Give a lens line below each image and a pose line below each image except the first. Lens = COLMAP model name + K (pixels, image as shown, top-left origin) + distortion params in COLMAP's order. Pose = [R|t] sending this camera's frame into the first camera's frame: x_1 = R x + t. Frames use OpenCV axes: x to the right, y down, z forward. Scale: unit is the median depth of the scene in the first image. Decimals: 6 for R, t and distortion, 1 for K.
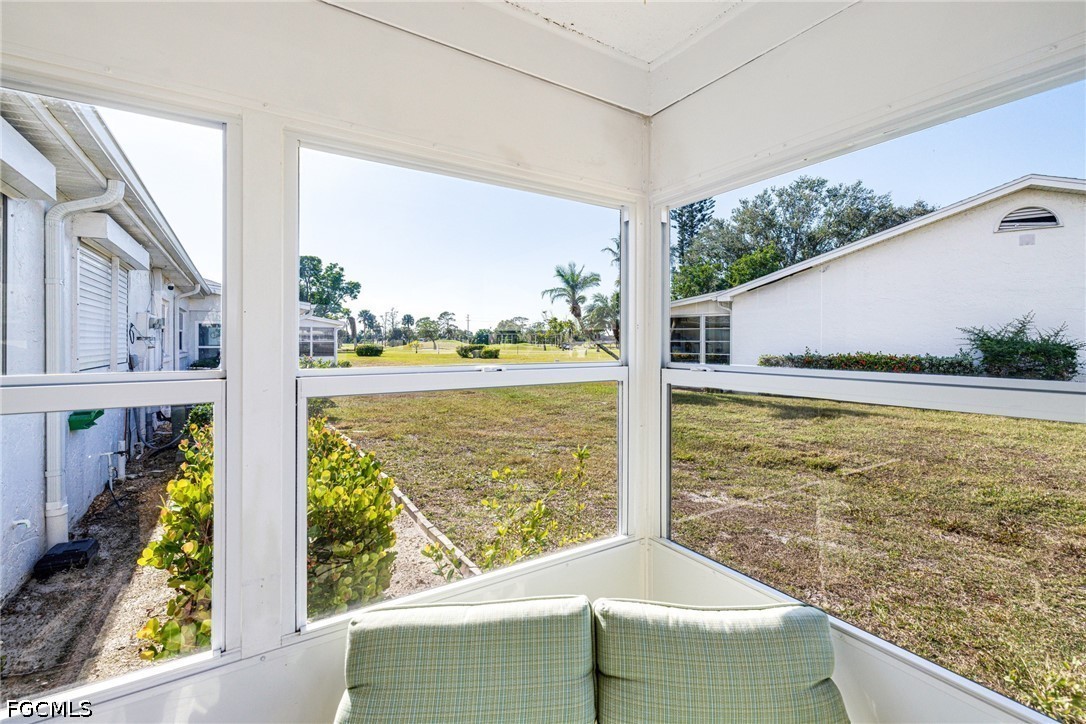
lens RADIAL K [[476.4, 0, 539.7], [0, 476.4, 339.4], [0, 0, 1]] dist [-0.001184, 0.000064]
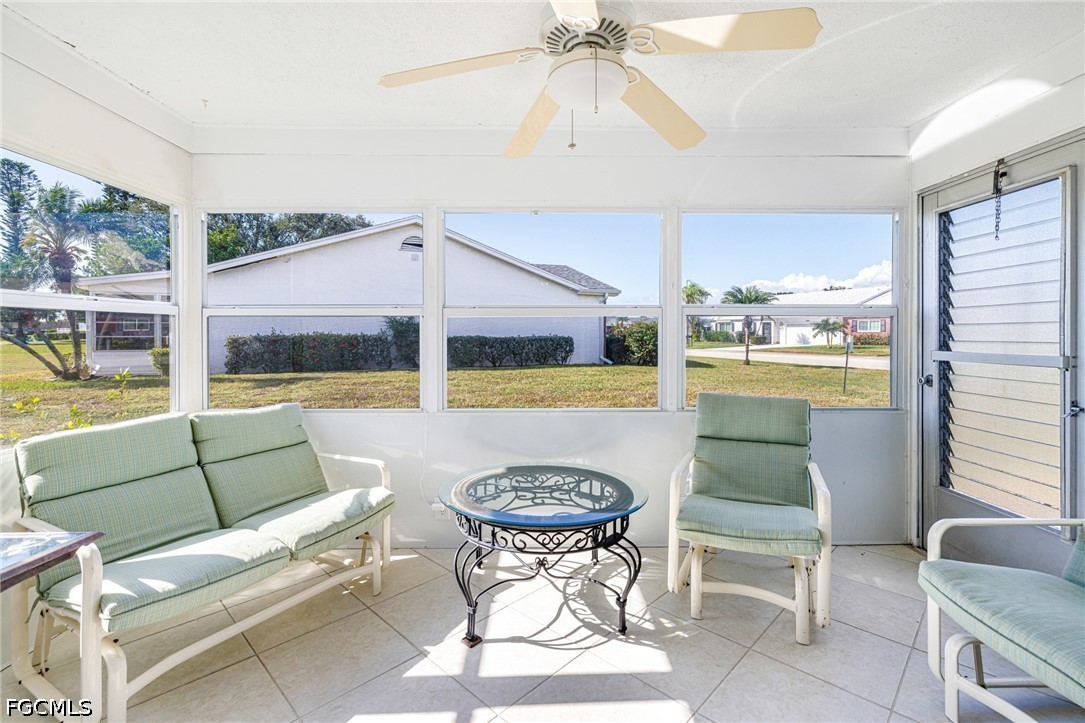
lens RADIAL K [[475.9, 0, 539.2], [0, 475.9, 338.9], [0, 0, 1]] dist [-0.001184, 0.000064]
pose [[0.515728, -0.016081, 0.856601, -0.070580], [-0.002440, 0.999792, 0.020238, 0.016631], [-0.856749, -0.012528, 0.515582, -0.109039]]
